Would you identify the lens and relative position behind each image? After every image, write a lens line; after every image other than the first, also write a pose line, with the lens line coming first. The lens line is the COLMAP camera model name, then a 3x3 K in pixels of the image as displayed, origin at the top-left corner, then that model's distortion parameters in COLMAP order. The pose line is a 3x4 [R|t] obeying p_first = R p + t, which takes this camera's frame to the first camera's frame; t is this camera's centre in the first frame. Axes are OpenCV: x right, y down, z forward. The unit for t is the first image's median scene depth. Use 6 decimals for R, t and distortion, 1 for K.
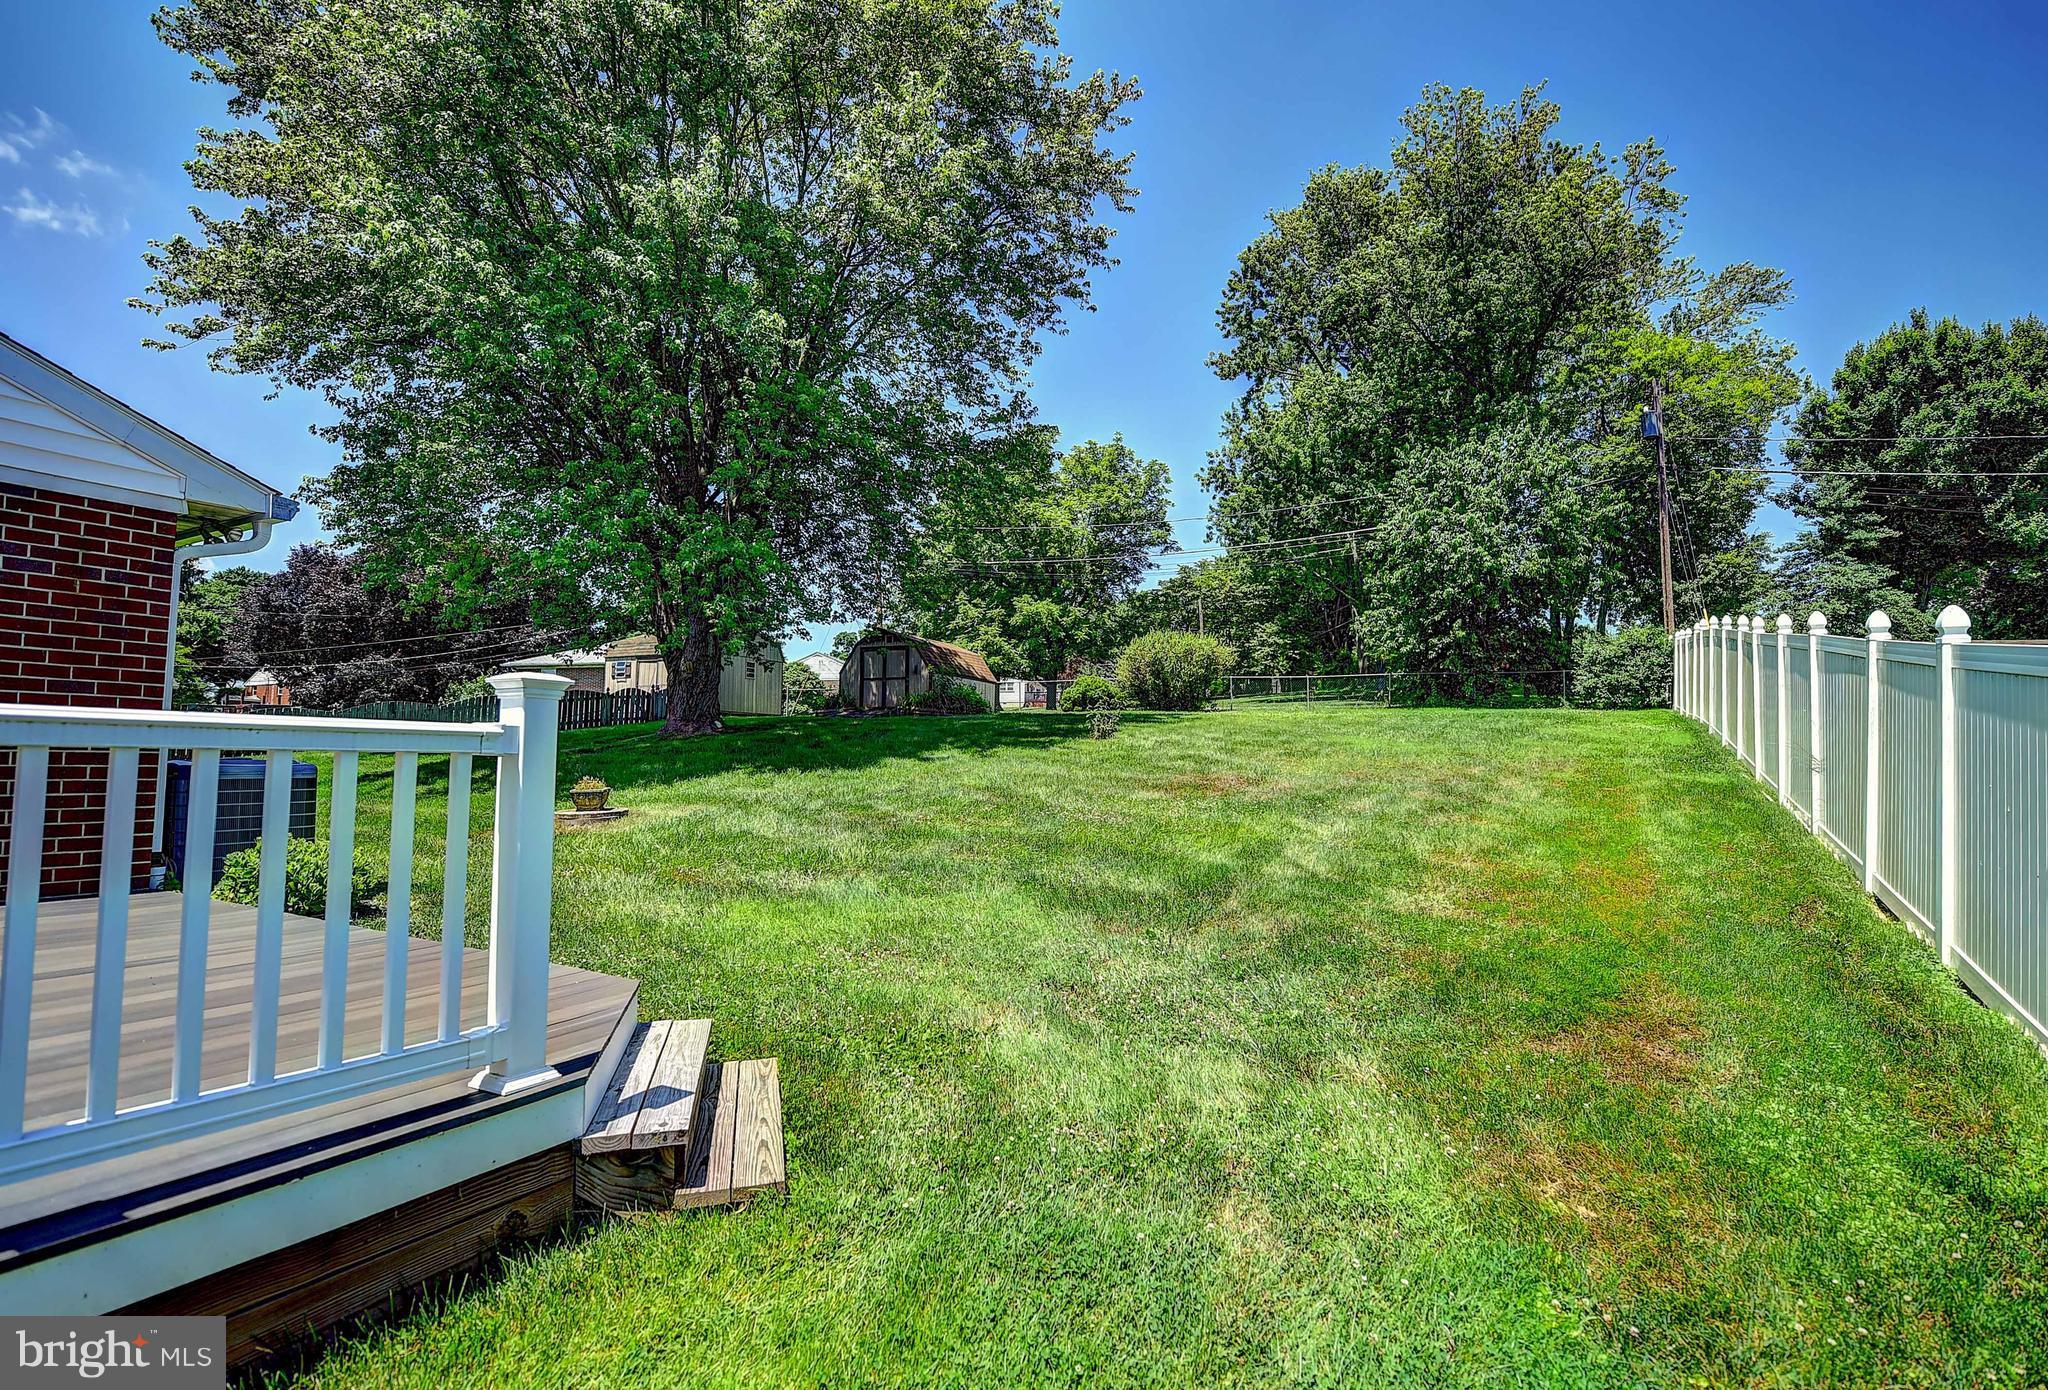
lens RADIAL K [[967.8, 0, 1036.6], [0, 967.8, 696.0], [0, 0, 1]] dist [-0.013472, -0.000619]
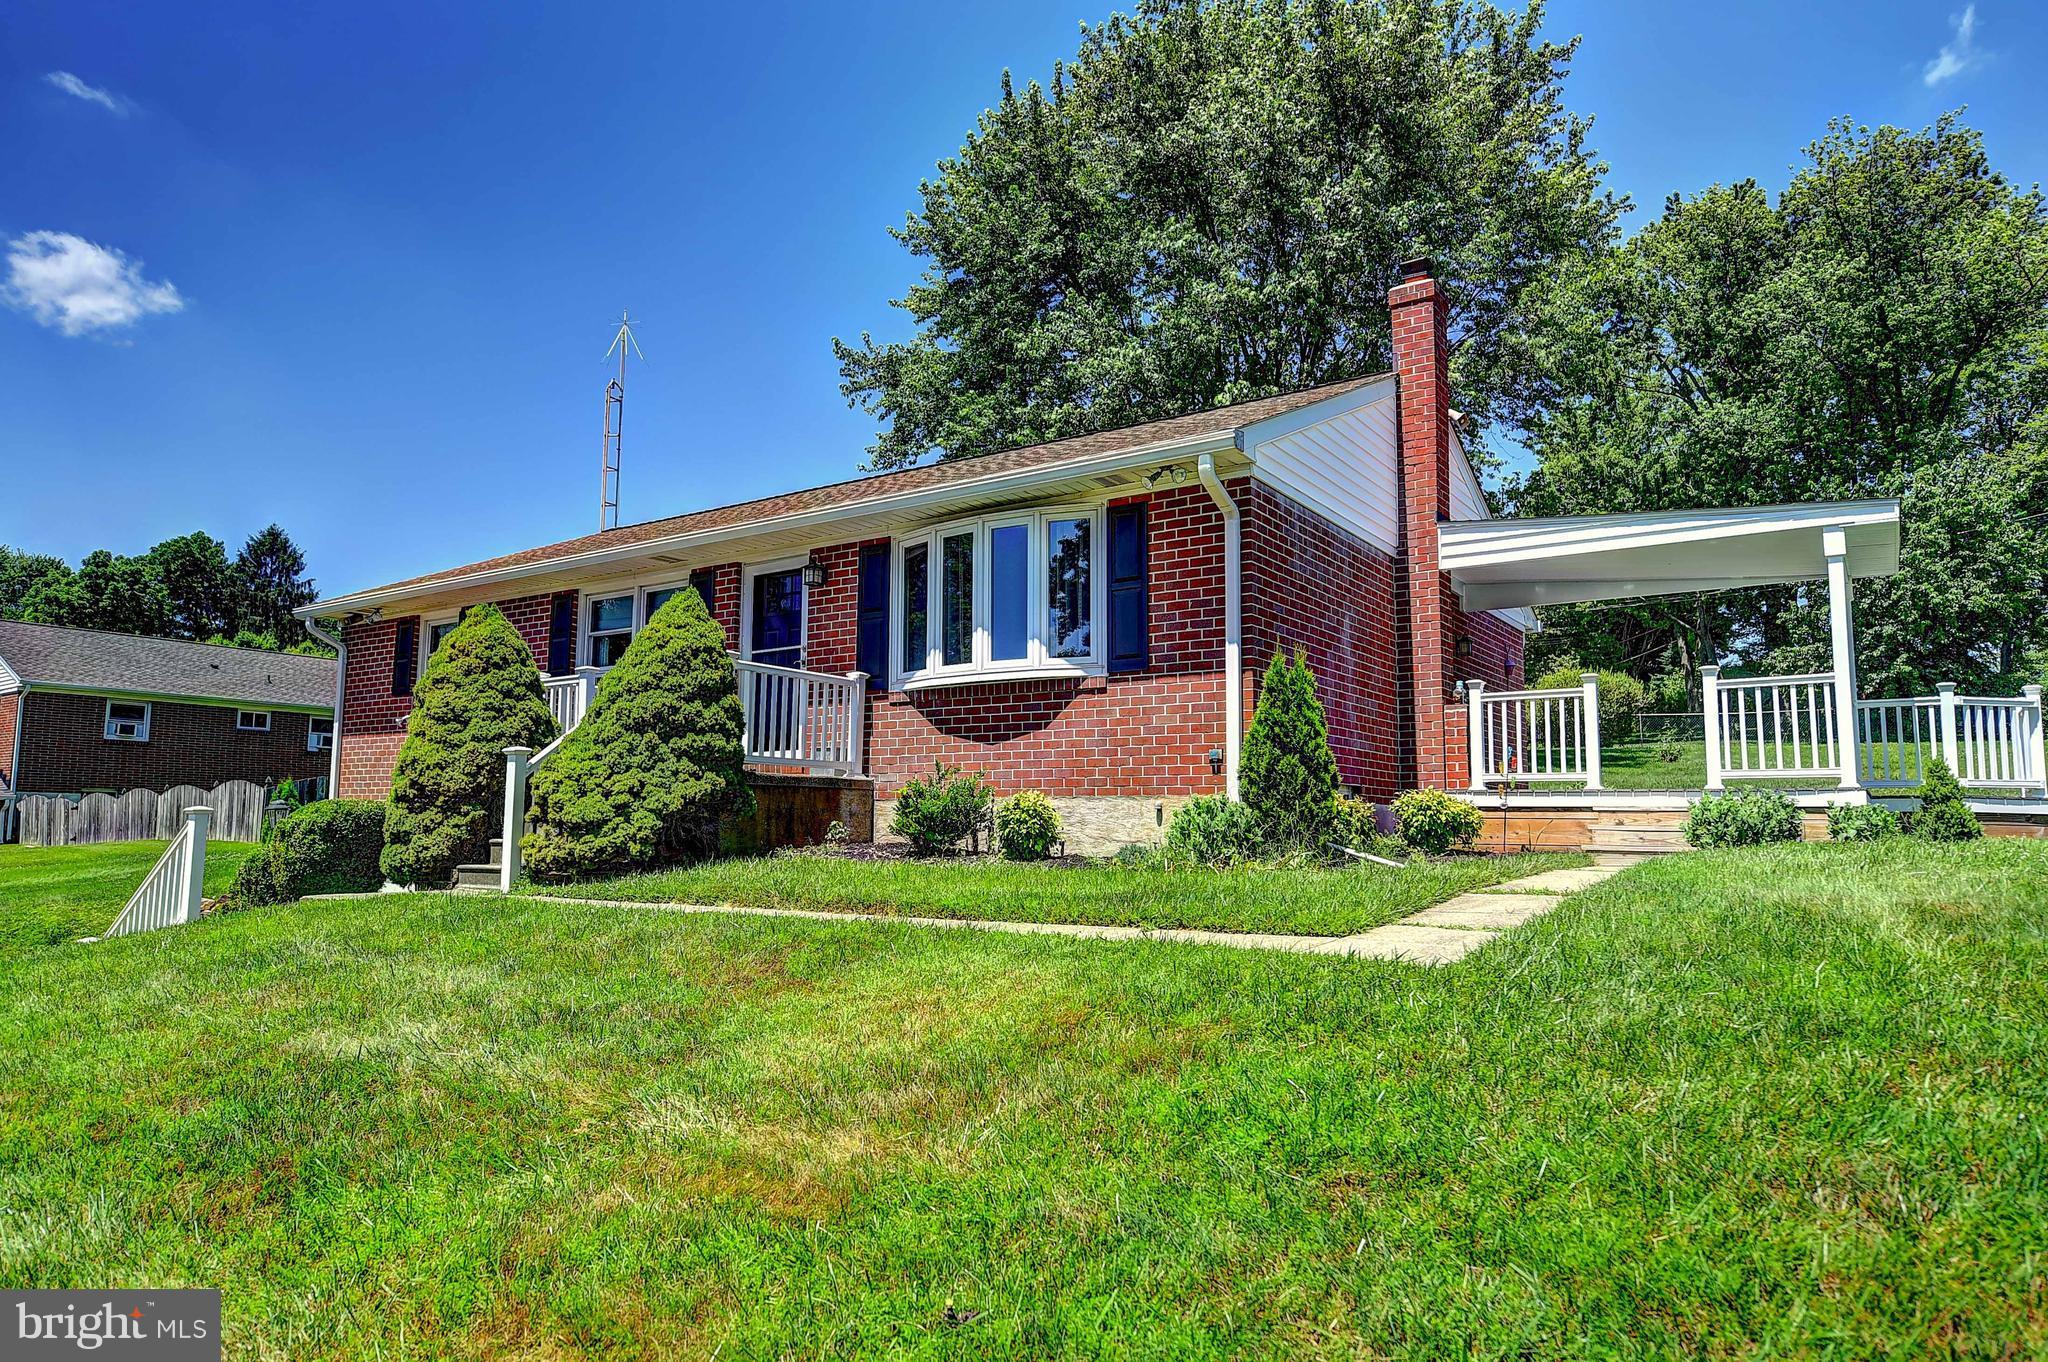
lens RADIAL K [[1232.6, 0, 1029.2], [0, 1232.6, 702.3], [0, 0, 1]] dist [-0.003774, -0.001541]
pose [[0.994721, -0.012336, -0.101870, -0.274882], [0.008403, 0.999206, -0.038945, 0.010354], [0.102270, 0.037883, 0.994035, -0.299599]]
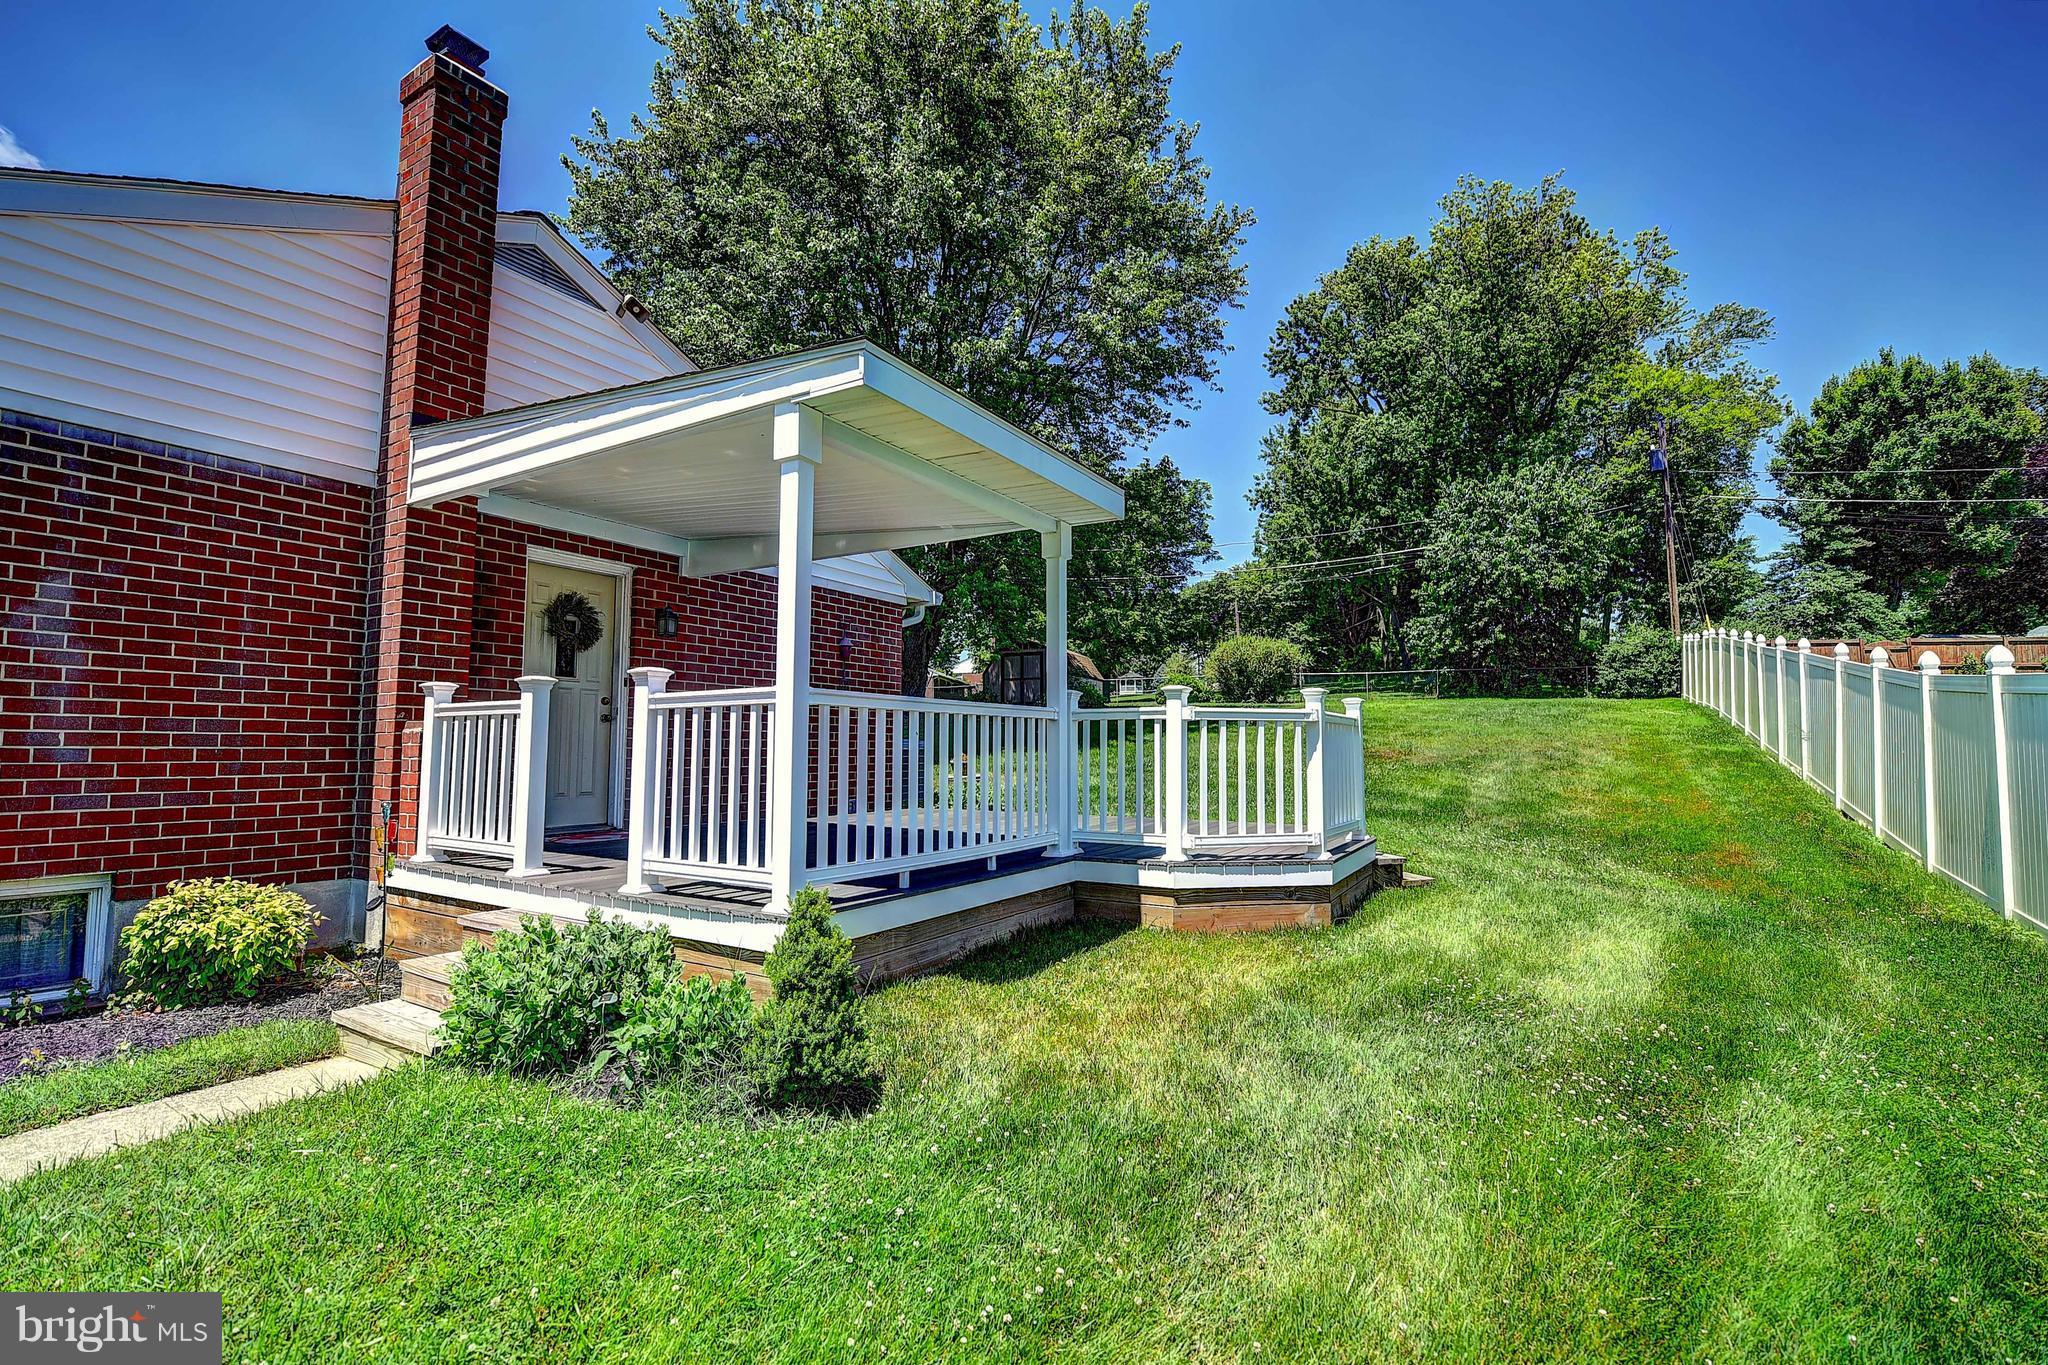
lens RADIAL K [[906.8, 0, 1028.0], [0, 906.8, 683.9], [0, 0, 1]] dist [-0.014331, -0.000335]
pose [[0.999559, -0.010179, -0.027905, -0.097655], [0.010030, 0.999935, -0.005456, -0.004223], [0.027959, 0.005173, 0.999596, -0.118174]]
